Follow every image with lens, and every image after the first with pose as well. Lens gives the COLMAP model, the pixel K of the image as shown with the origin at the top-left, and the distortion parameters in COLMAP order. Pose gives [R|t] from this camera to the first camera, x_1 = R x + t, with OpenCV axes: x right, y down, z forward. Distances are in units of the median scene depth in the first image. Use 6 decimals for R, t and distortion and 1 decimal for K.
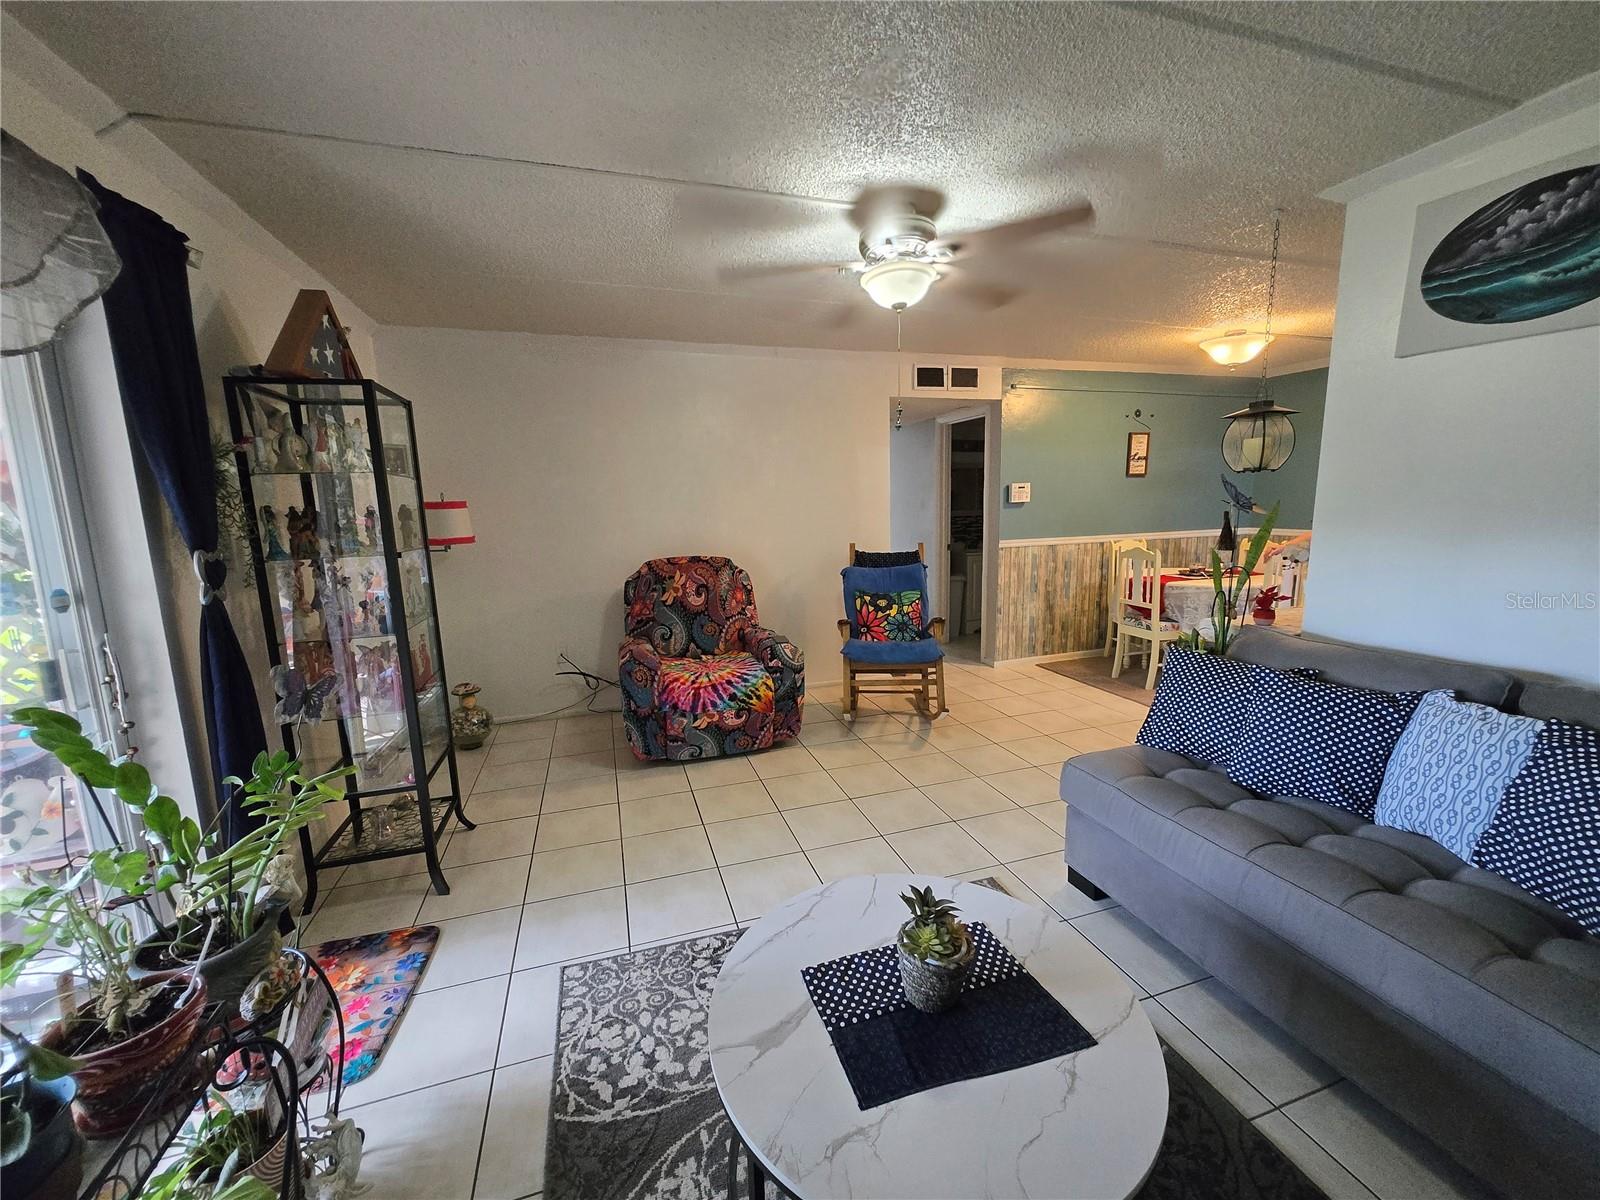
lens RADIAL K [[629.4, 0, 800.0], [0, 629.4, 600.0], [0, 0, 1]] dist [-0.002164, 0.000528]
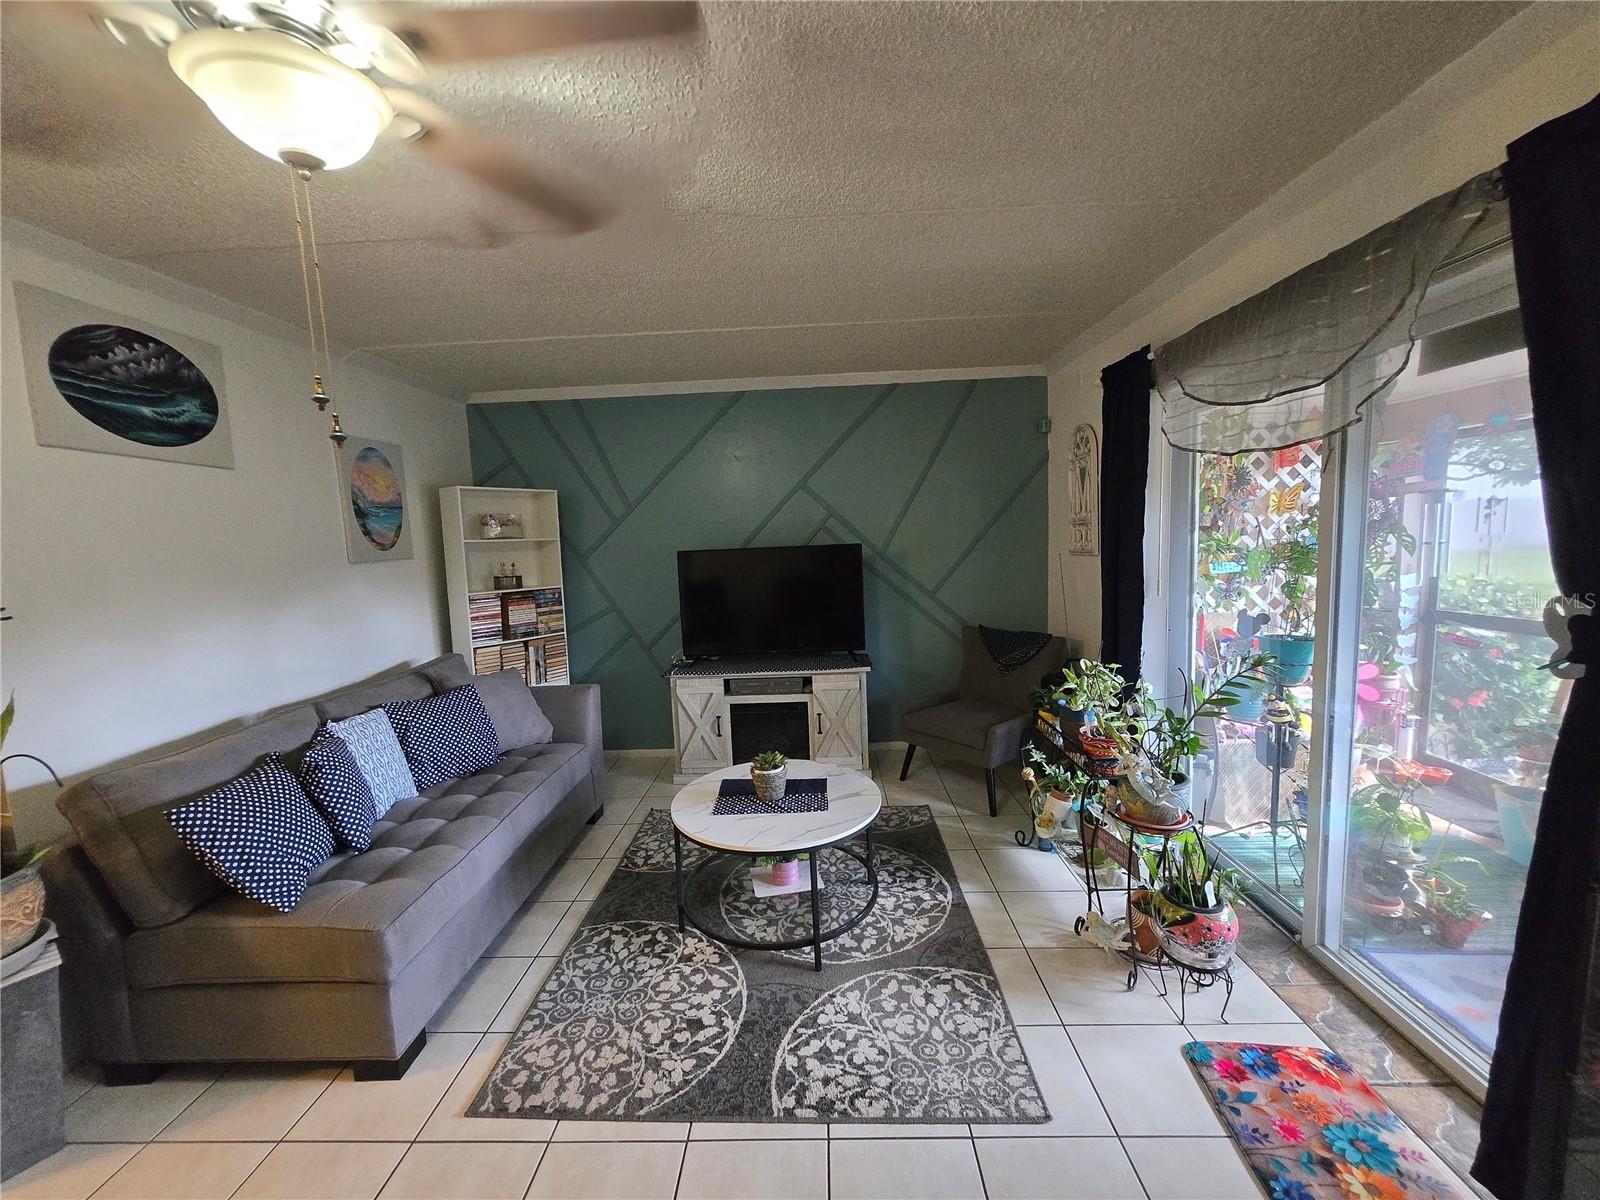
lens RADIAL K [[633.8, 0, 801.4], [0, 633.8, 597.9], [0, 0, 1]] dist [-0.000883, 0.000071]
pose [[-0.940528, 0.026481, 0.338682, -0.411313], [0.115836, 0.962209, 0.246447, -0.333426], [-0.319357, 0.271022, -0.908052, 1.843785]]
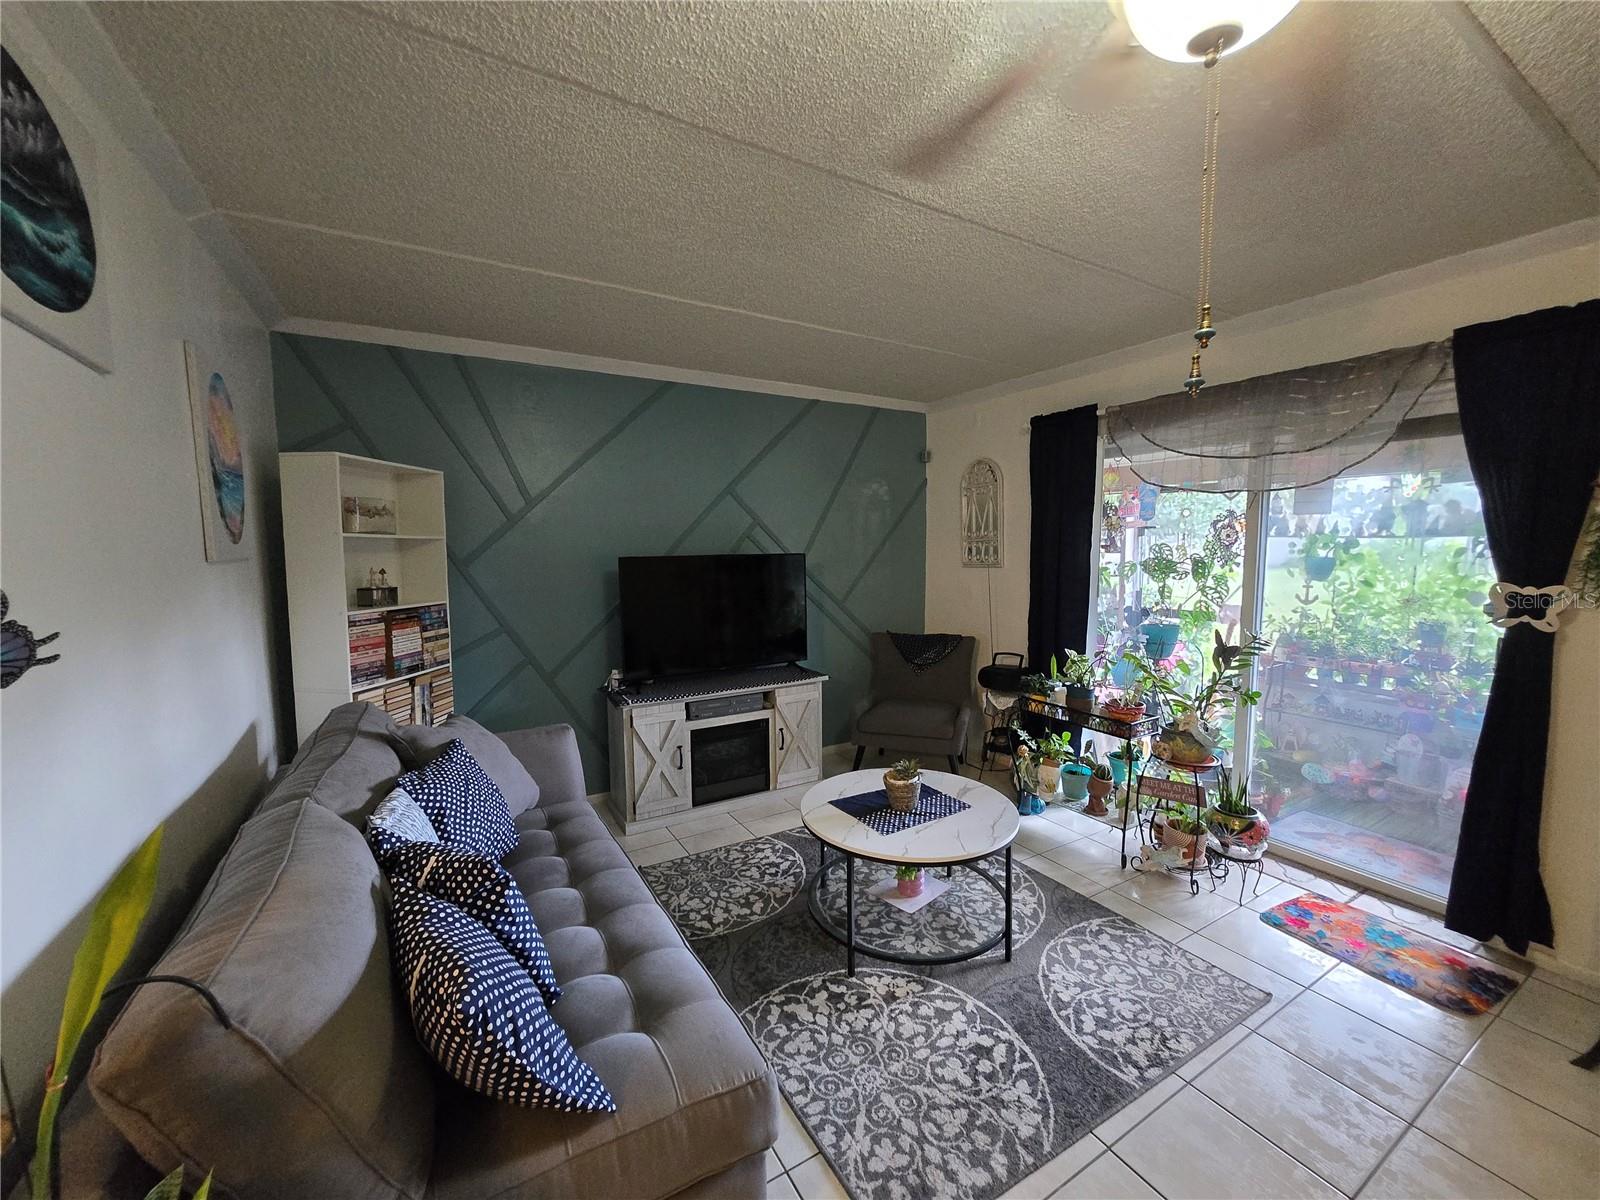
lens RADIAL K [[629.4, 0, 800.0], [0, 629.4, 600.0], [0, 0, 1]] dist [-0.002164, 0.000528]
pose [[-0.974633, 0.051768, -0.217738, 0.640446], [-0.004856, 0.967761, 0.251824, -0.343198], [0.223755, 0.246493, -0.942961, 1.827171]]
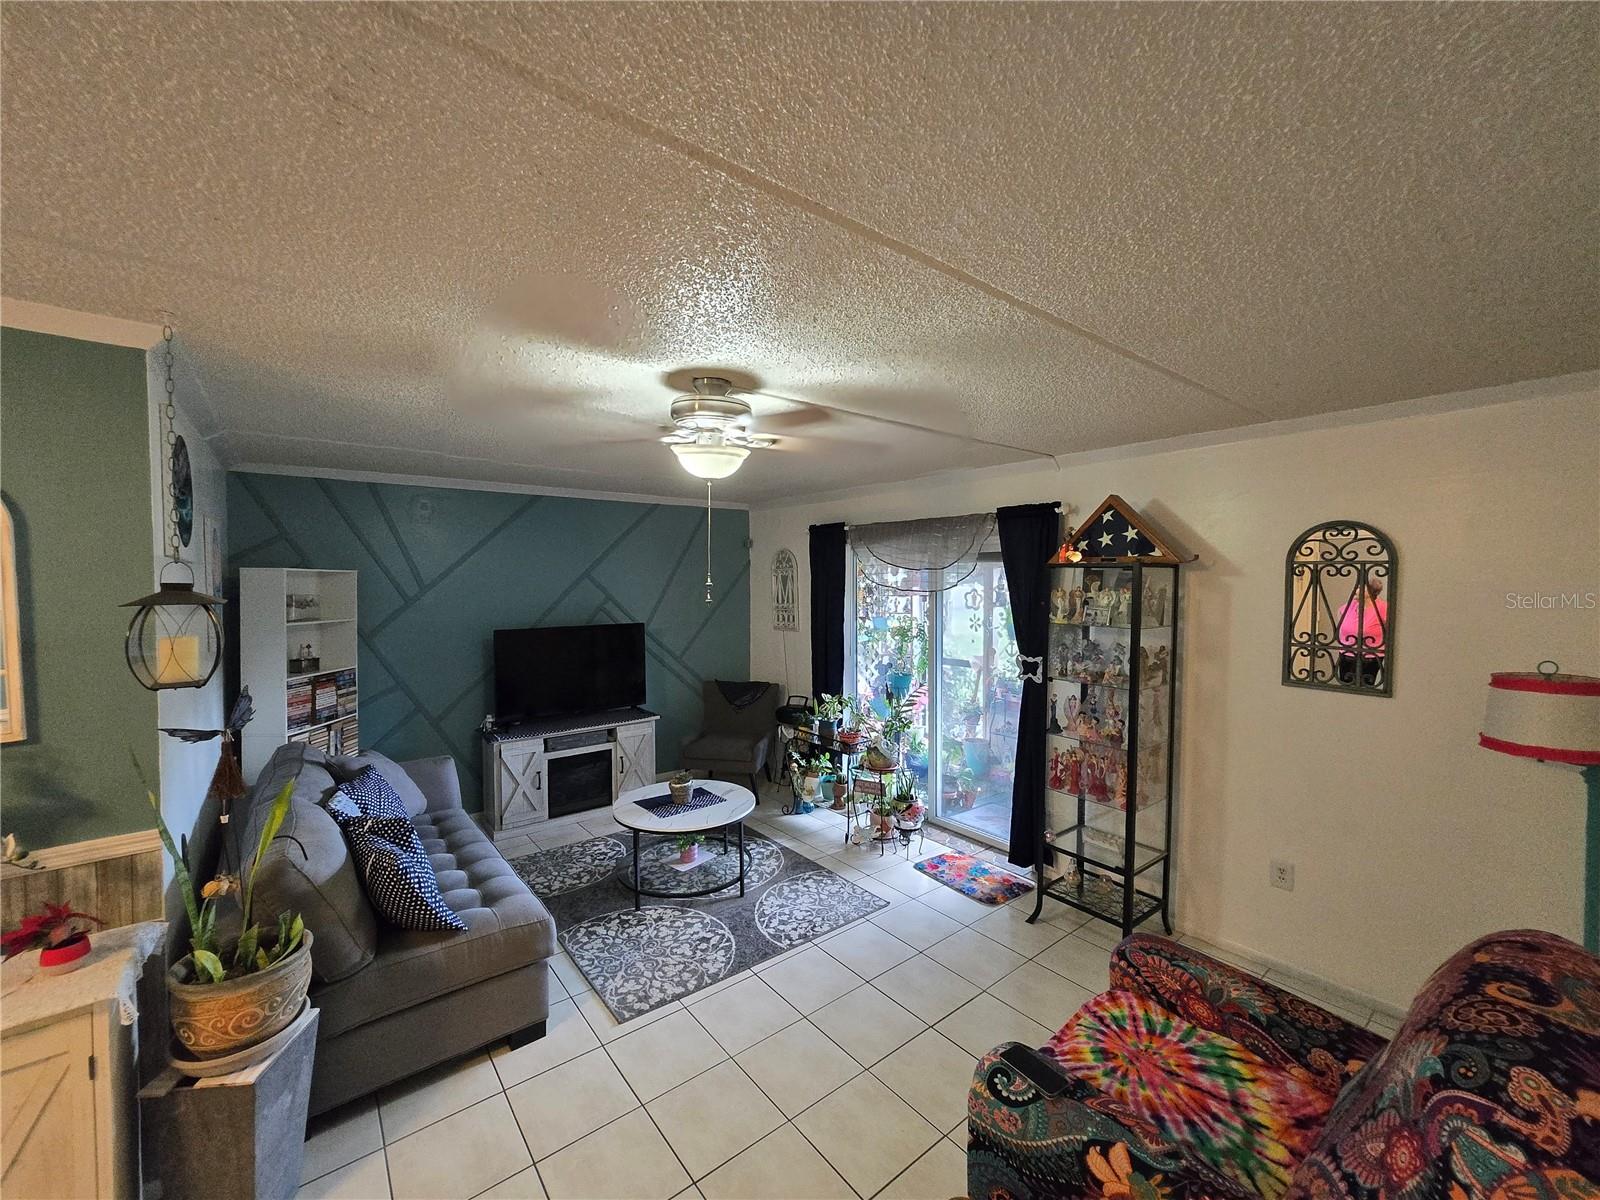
lens RADIAL K [[635.4, 0, 793.3], [0, 635.4, 595.7], [0, 0, 1]] dist [-0.000483, -0.000006]
pose [[-0.936300, 0.034542, -0.349498, 0.513646], [-0.033677, 0.981735, 0.187249, -0.643275], [0.349582, 0.187092, -0.918035, 2.632082]]
